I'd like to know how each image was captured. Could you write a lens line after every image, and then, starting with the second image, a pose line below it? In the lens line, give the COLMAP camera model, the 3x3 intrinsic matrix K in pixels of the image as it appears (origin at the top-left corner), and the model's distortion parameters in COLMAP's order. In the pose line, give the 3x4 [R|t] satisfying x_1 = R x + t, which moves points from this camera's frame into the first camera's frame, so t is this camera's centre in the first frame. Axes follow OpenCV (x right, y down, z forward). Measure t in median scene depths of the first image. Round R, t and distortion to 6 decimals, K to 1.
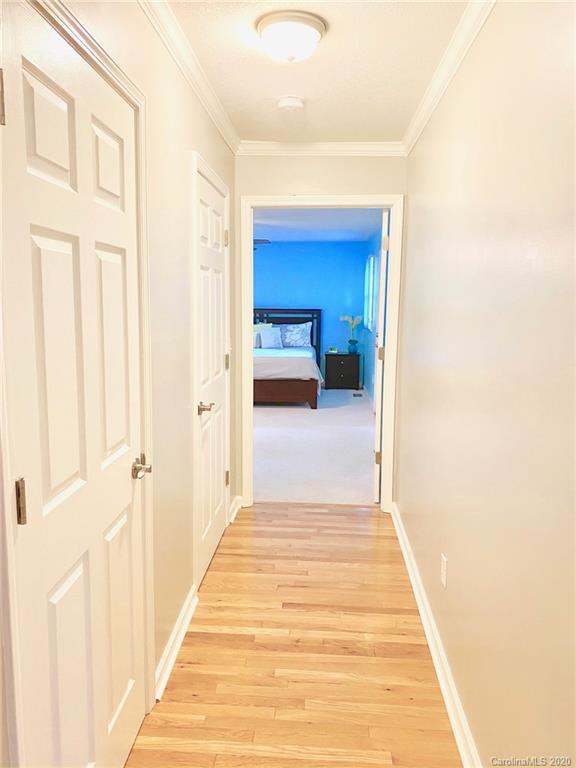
lens RADIAL K [[588.5, 0, 283.7], [0, 588.5, 384.4], [0, 0, 1]] dist [0.049349, -0.073935]
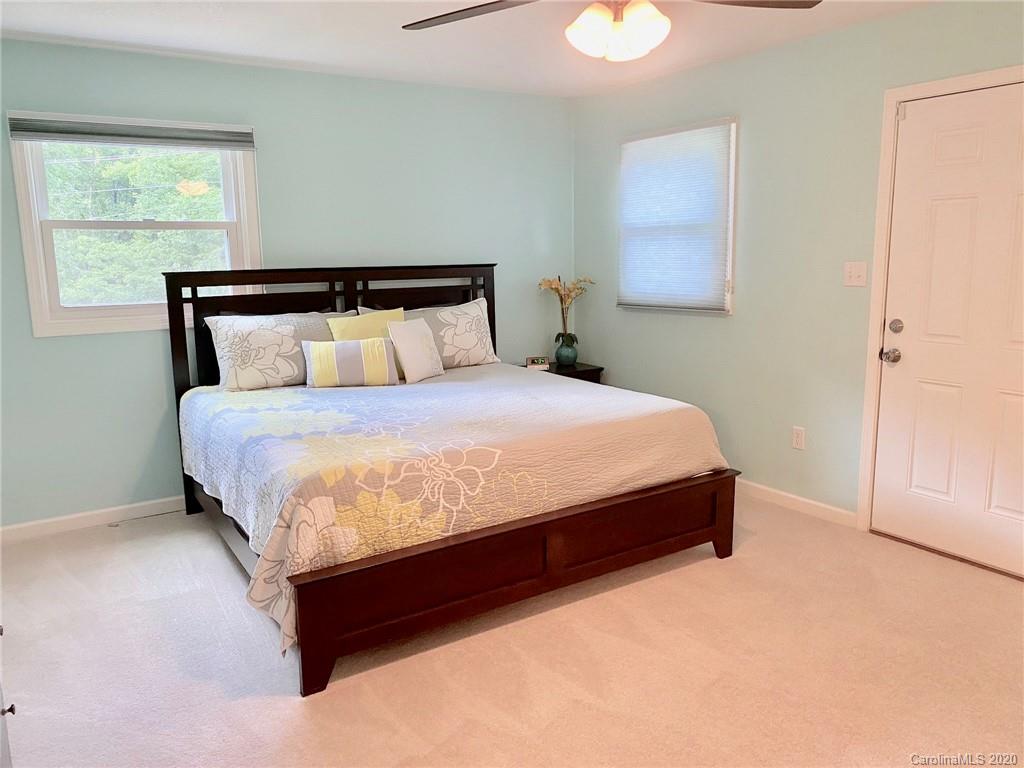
lens RADIAL K [[784.7, 0, 516.8], [0, 784.7, 375.9], [0, 0, 1]] dist [0.049349, -0.073935]
pose [[0.796234, -0.119107, 0.593148, -0.248075], [0.110694, 0.992560, 0.050716, -0.077984], [-0.594775, 0.025277, 0.803495, 0.569715]]
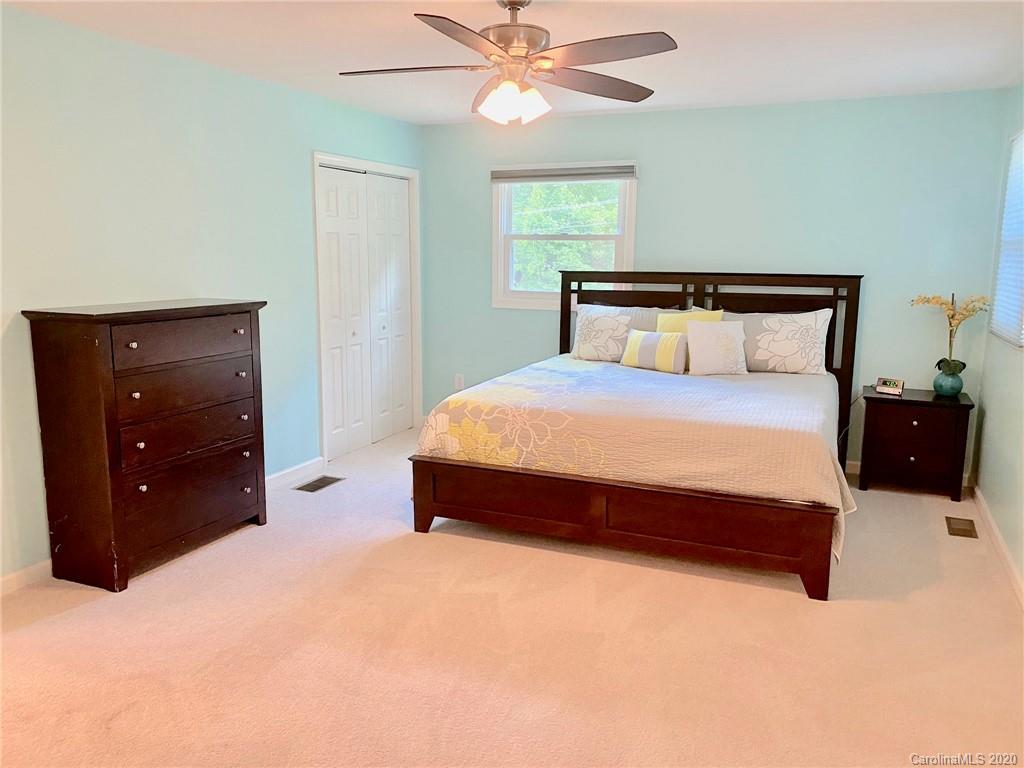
lens RADIAL K [[784.7, 0, 509.0], [0, 784.7, 383.8], [0, 0, 1]] dist [0.049349, -0.073935]
pose [[0.938832, 0.054792, -0.339990, 0.027729], [-0.049823, 0.998485, 0.023335, -0.058423], [0.340753, -0.004969, 0.940140, 0.444336]]
